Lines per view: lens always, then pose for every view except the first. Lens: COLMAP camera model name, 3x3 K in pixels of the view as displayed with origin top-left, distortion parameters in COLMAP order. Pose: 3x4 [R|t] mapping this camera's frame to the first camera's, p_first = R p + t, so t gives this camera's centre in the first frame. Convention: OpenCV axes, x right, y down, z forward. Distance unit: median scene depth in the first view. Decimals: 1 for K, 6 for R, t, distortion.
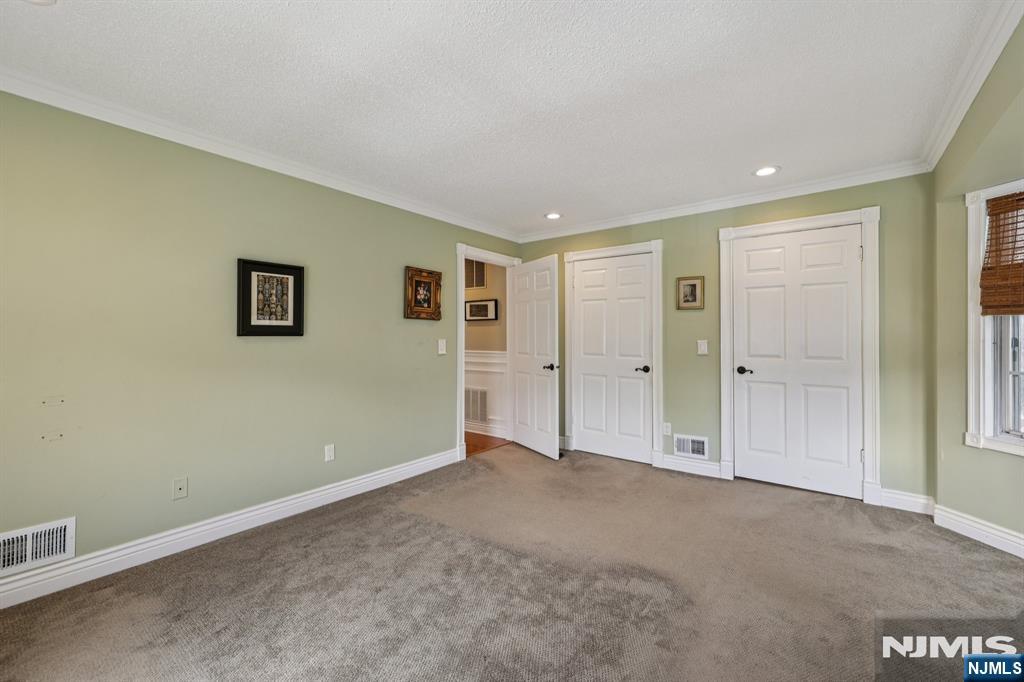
lens RADIAL K [[417.8, 0, 513.7], [0, 417.8, 334.6], [0, 0, 1]] dist [0.002097, 0.000336]
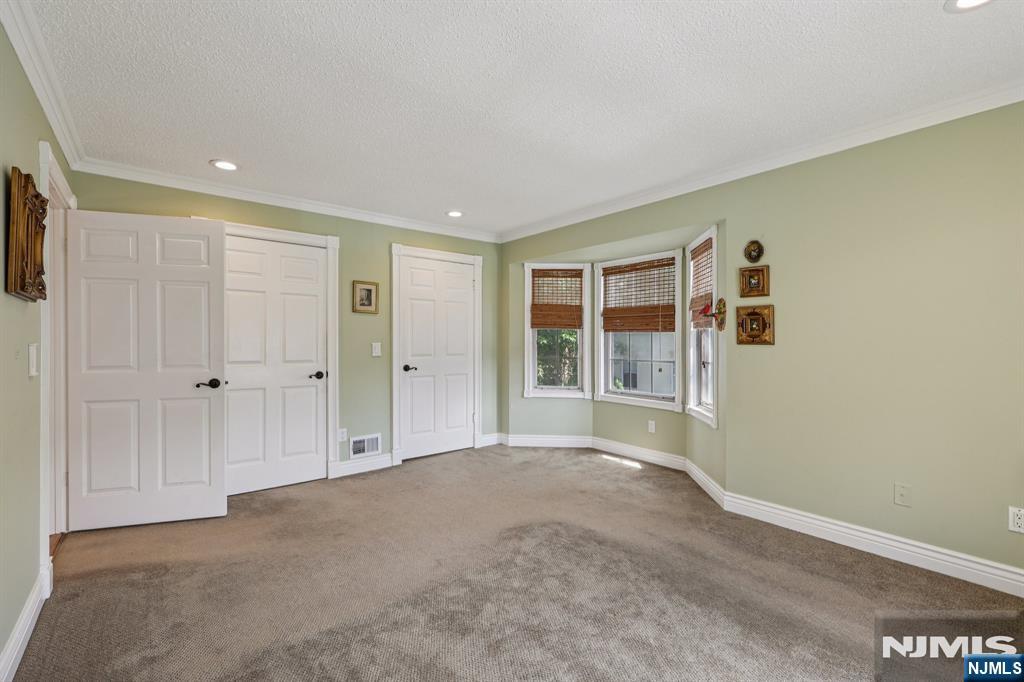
lens RADIAL K [[418.4, 0, 522.9], [0, 418.4, 338.3], [0, 0, 1]] dist [-0.001282, -0.000212]
pose [[0.239953, 0.006720, 0.970761, -0.503543], [-0.003546, 0.999975, -0.006046, 0.007375], [-0.970778, -0.001992, 0.239971, 0.388061]]
